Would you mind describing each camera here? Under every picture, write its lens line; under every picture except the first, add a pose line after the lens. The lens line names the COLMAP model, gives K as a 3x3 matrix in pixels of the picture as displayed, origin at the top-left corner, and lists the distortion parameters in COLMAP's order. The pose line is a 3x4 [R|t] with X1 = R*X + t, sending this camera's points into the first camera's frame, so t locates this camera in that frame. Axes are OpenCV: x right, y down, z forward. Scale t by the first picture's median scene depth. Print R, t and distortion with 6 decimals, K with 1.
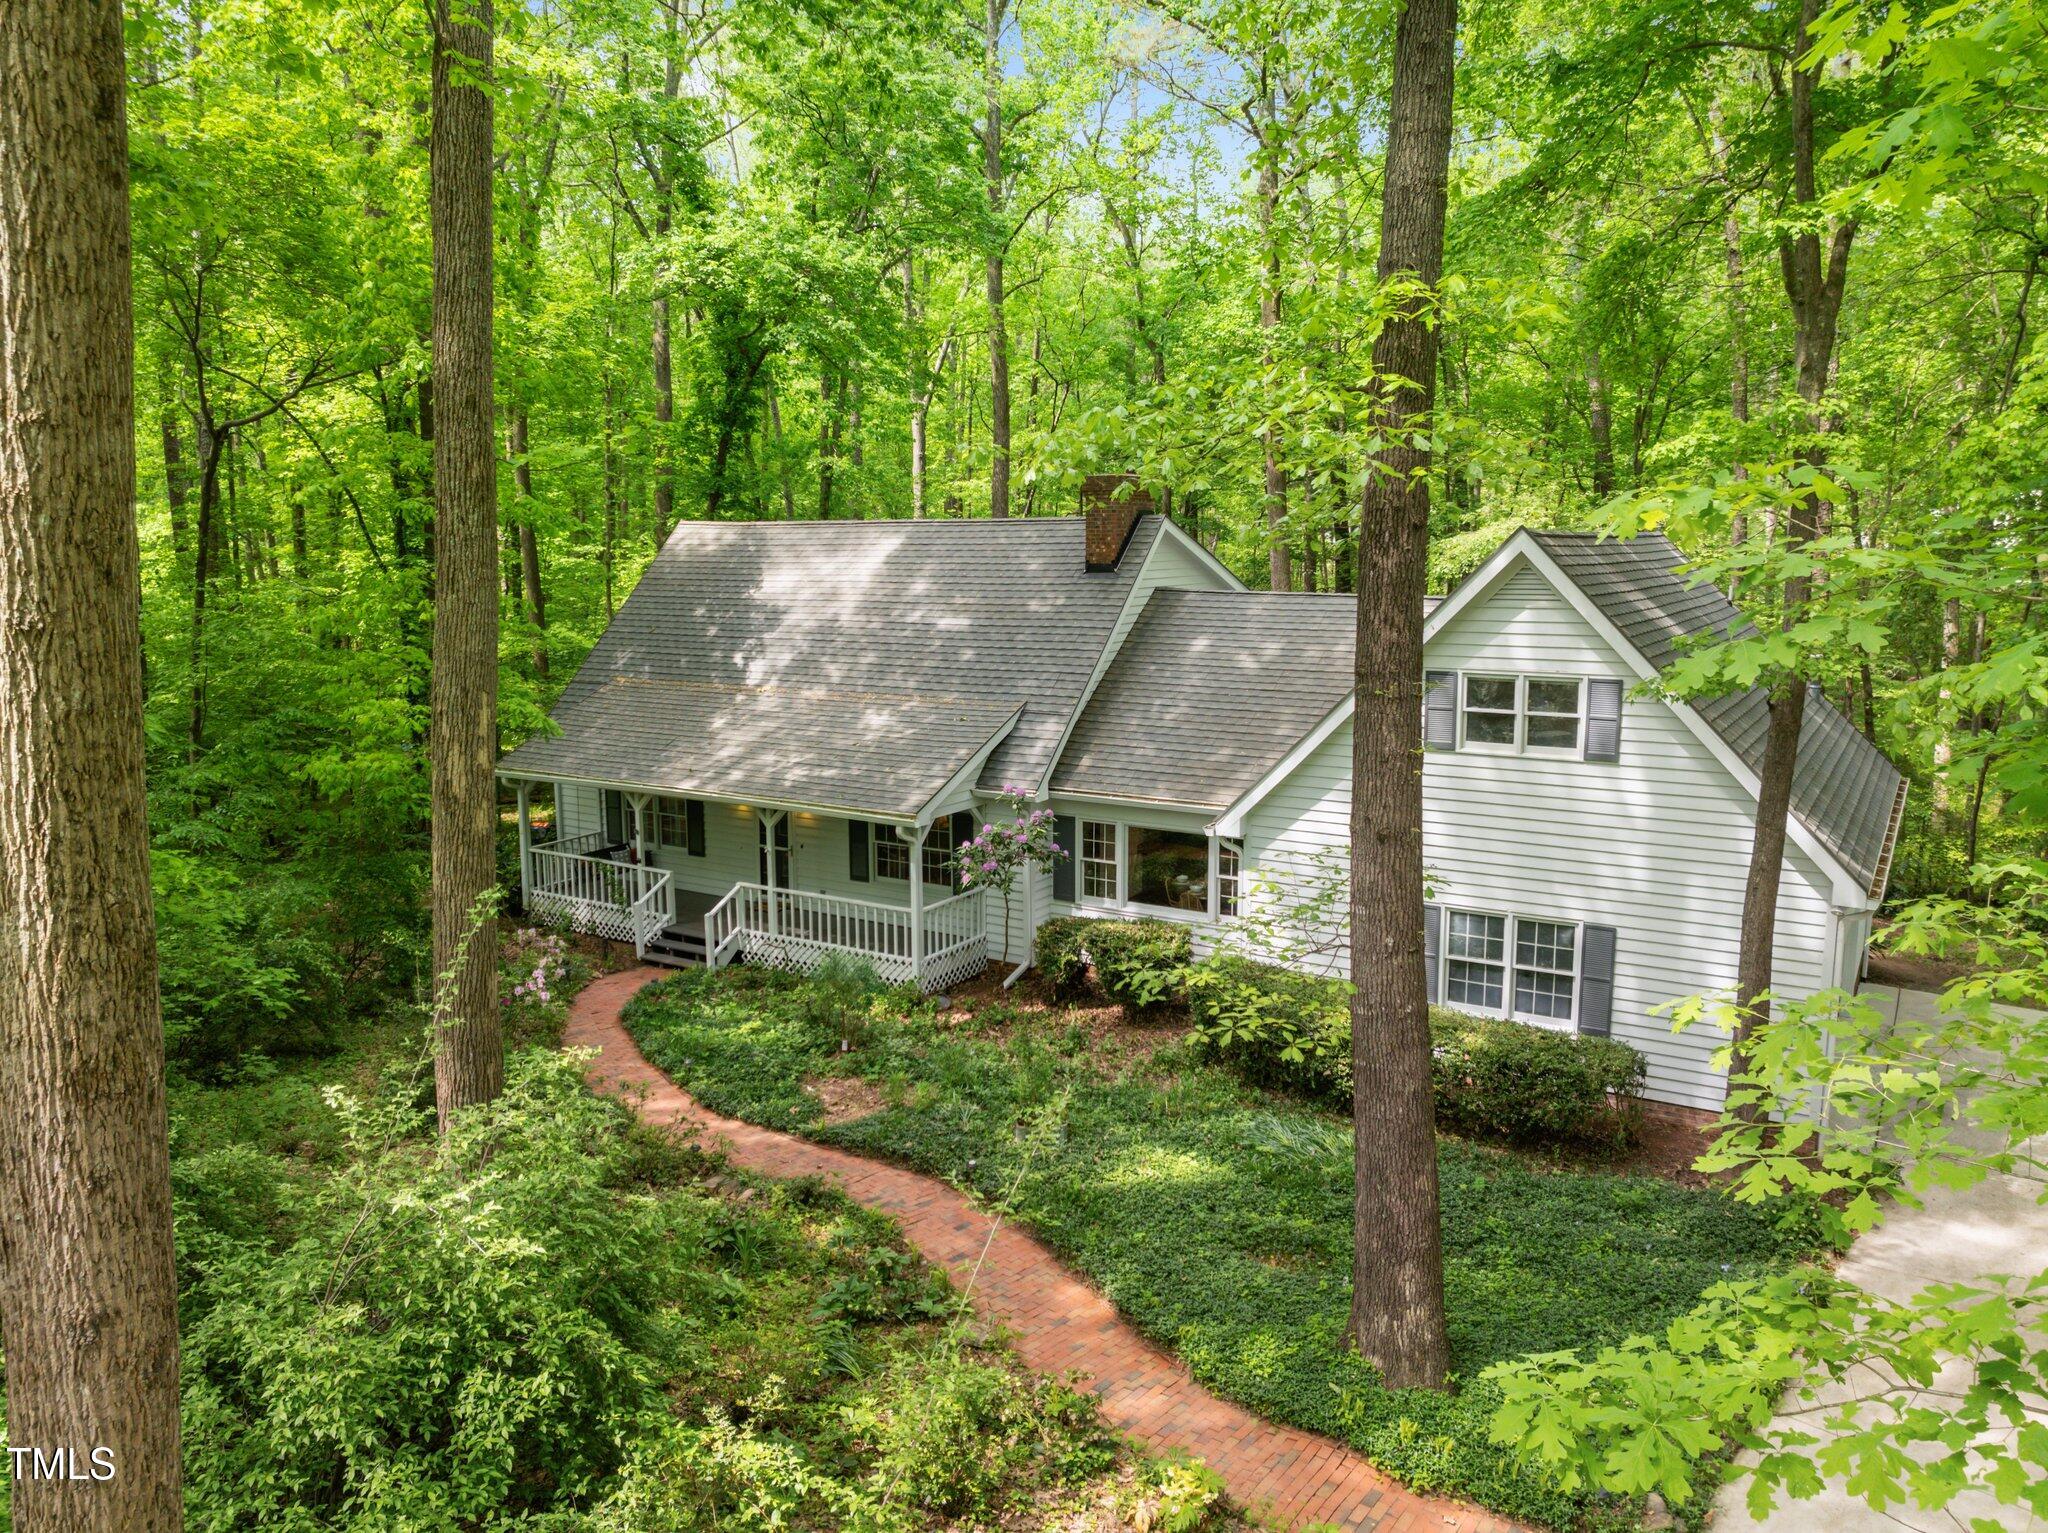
lens RADIAL K [[1464.4, 0, 1010.9], [0, 1464.4, 761.4], [0, 0, 1]] dist [-0.024664, -0.010458]
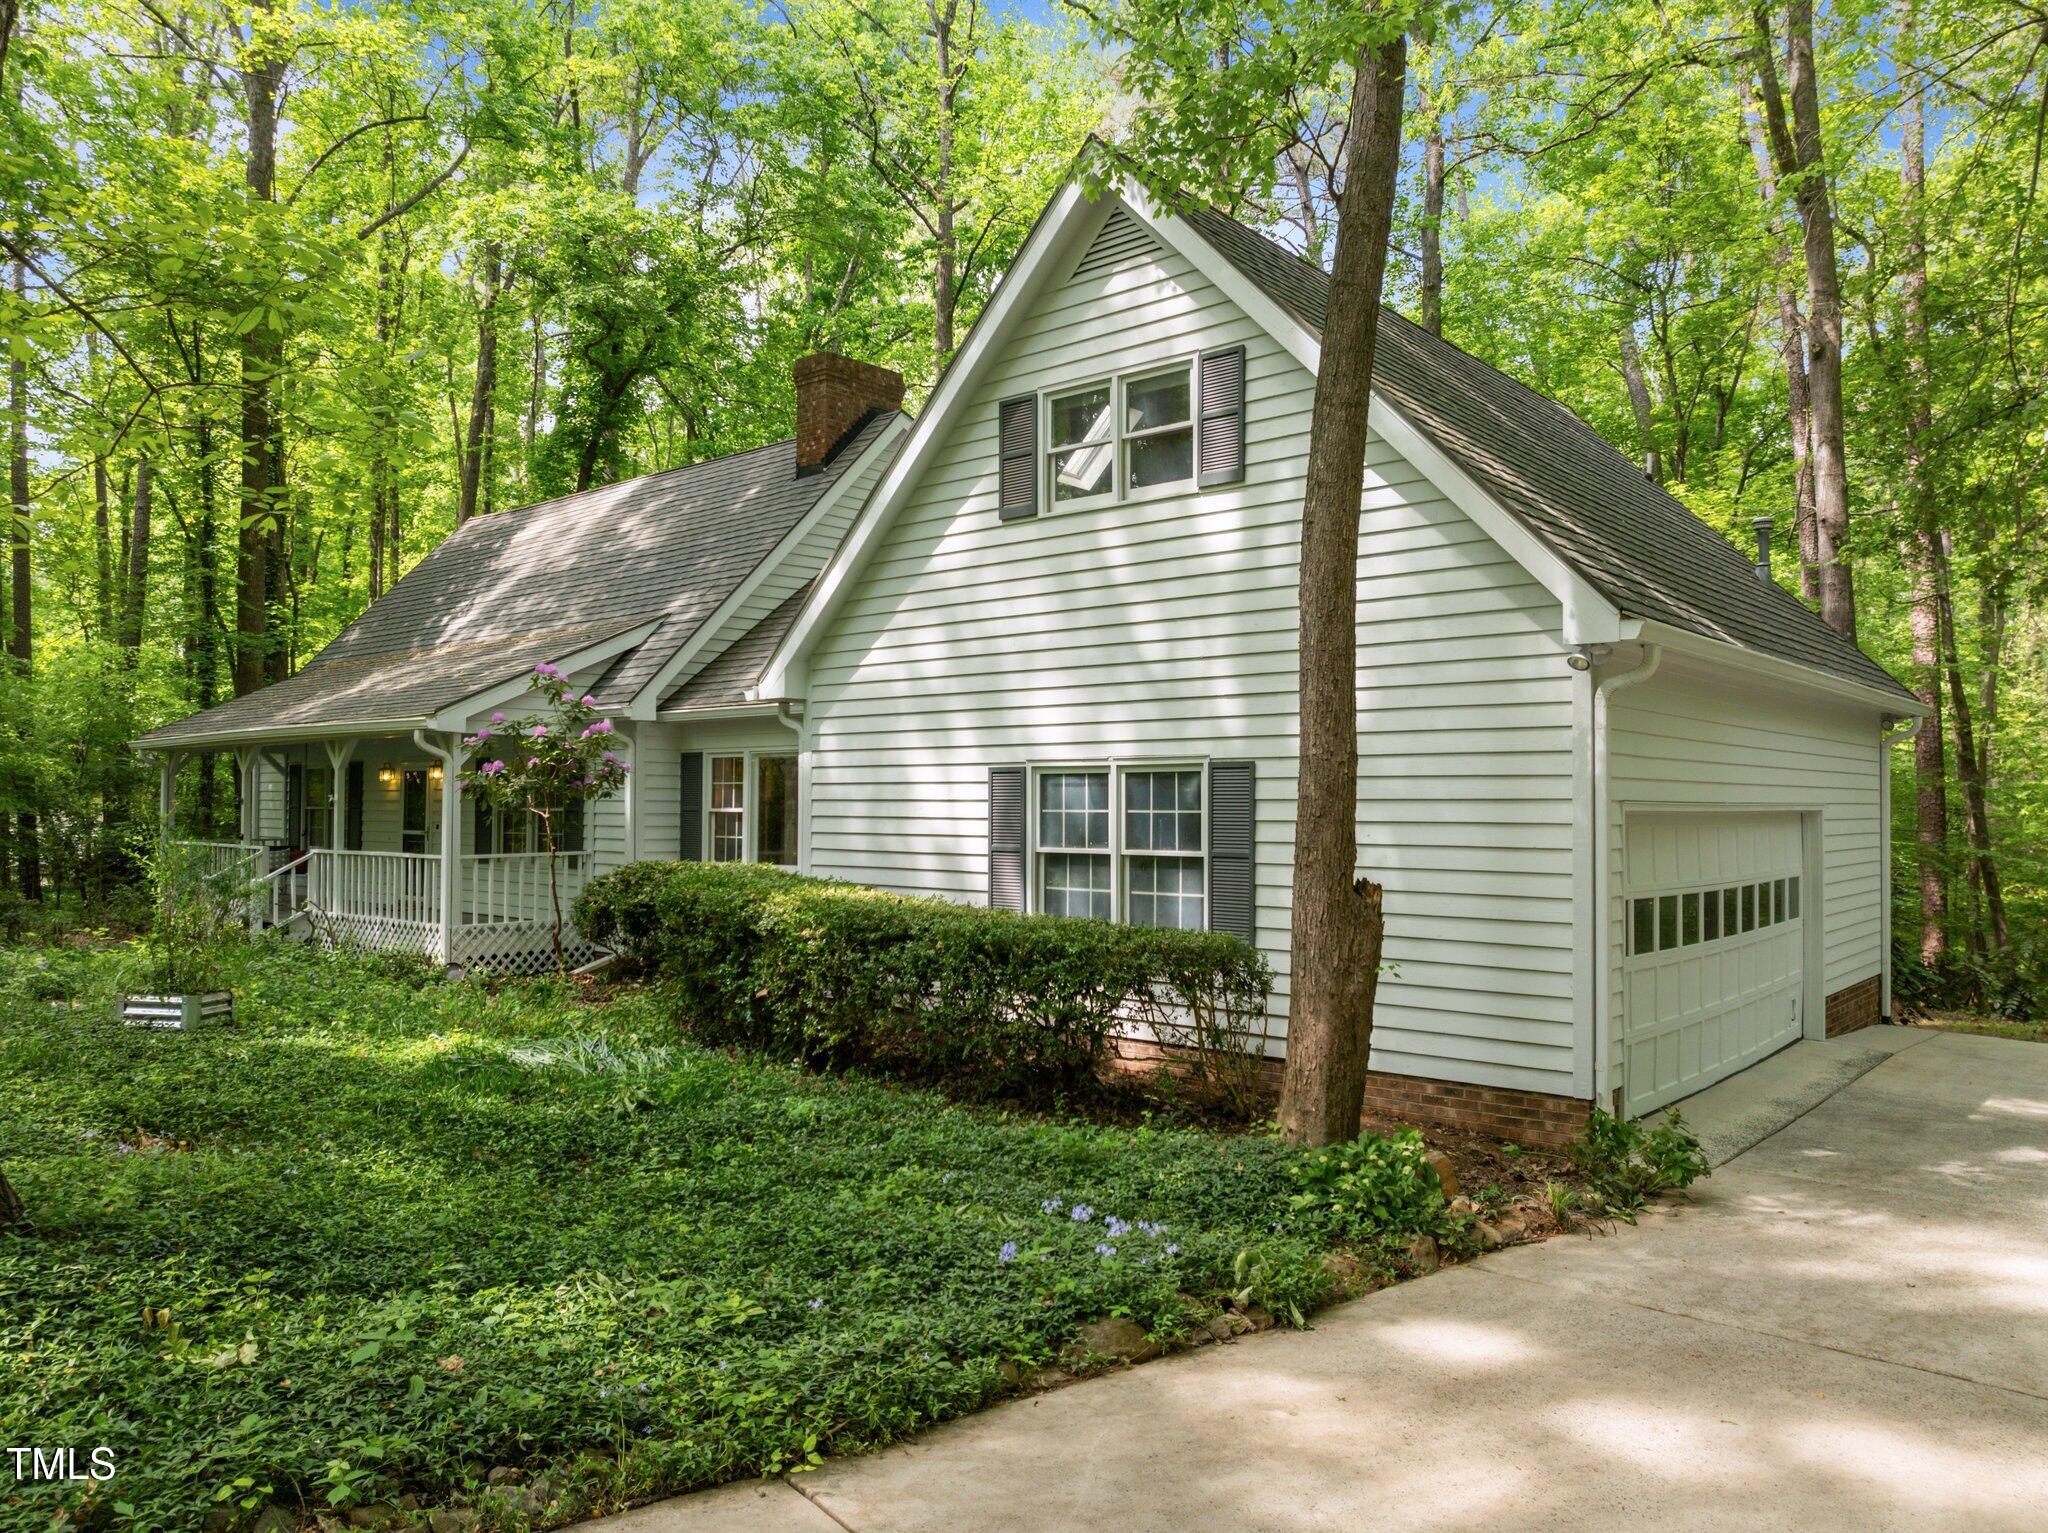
lens RADIAL K [[1443.5, 0, 1010.7], [0, 1443.5, 773.4], [0, 0, 1]] dist [-0.040985, 0.002542]
pose [[0.988957, 0.006630, -0.148052, 0.376292], [-0.031835, 0.985183, -0.168528, 0.205256], [0.144741, 0.171380, 0.974515, 0.391068]]
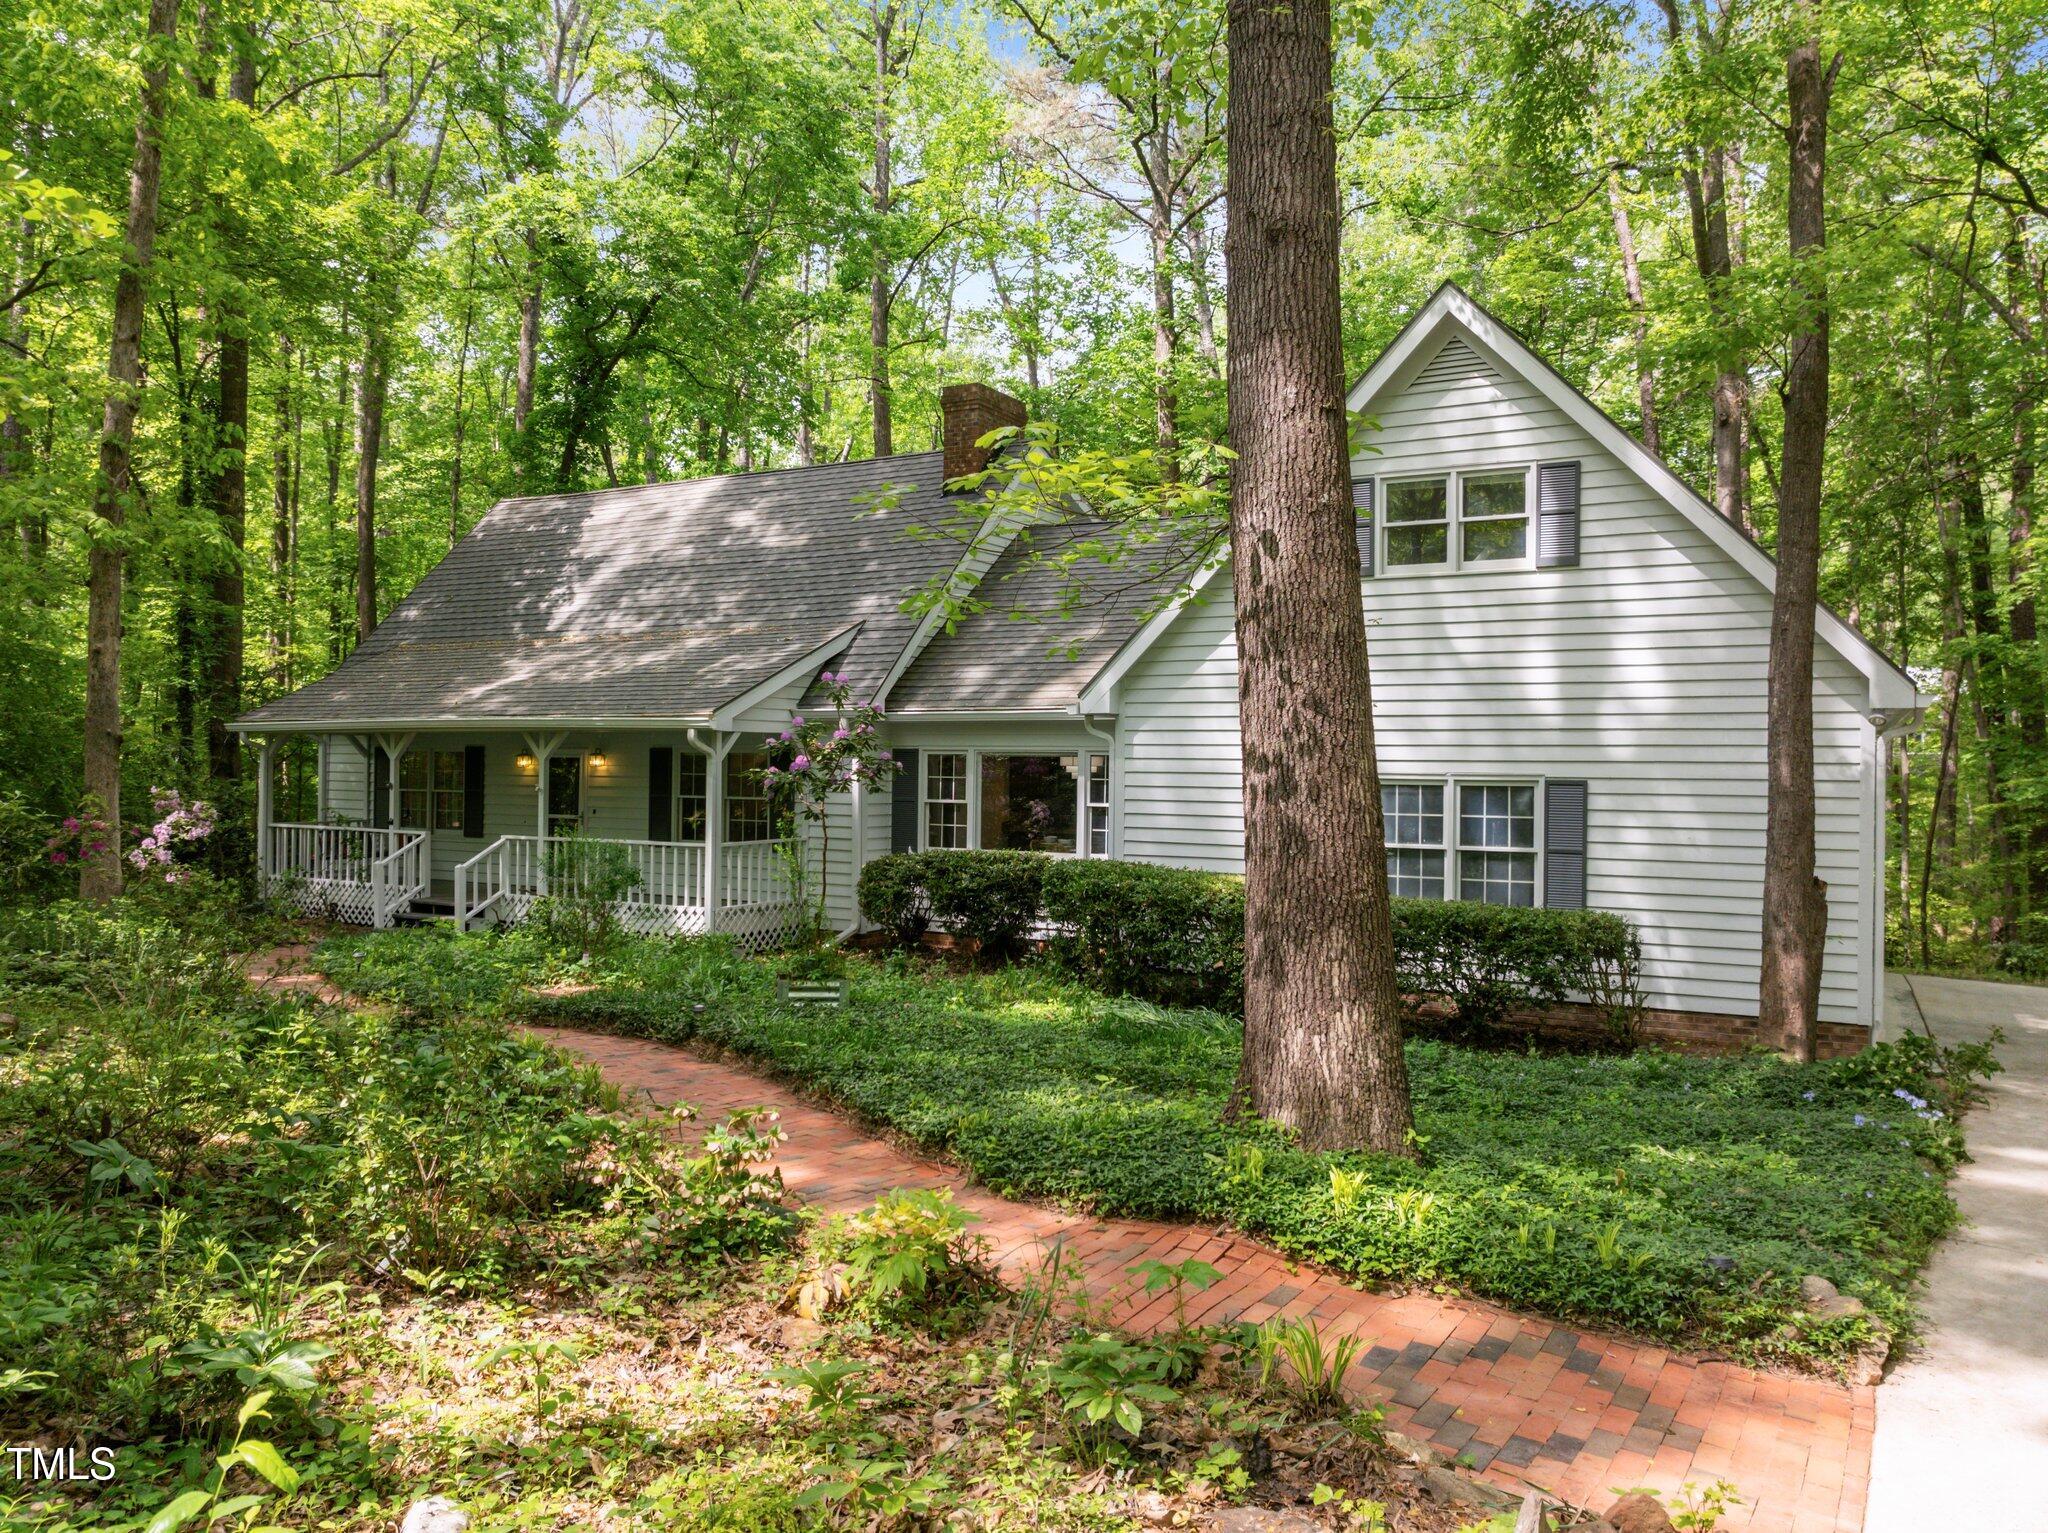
lens RADIAL K [[1443.5, 0, 1012.3], [0, 1443.5, 764.9], [0, 0, 1]] dist [-0.040985, 0.002542]
pose [[0.998244, 0.017592, 0.056564, 0.063006], [-0.008887, 0.988554, -0.150607, 0.208196], [-0.058566, 0.149840, 0.986974, 0.247064]]
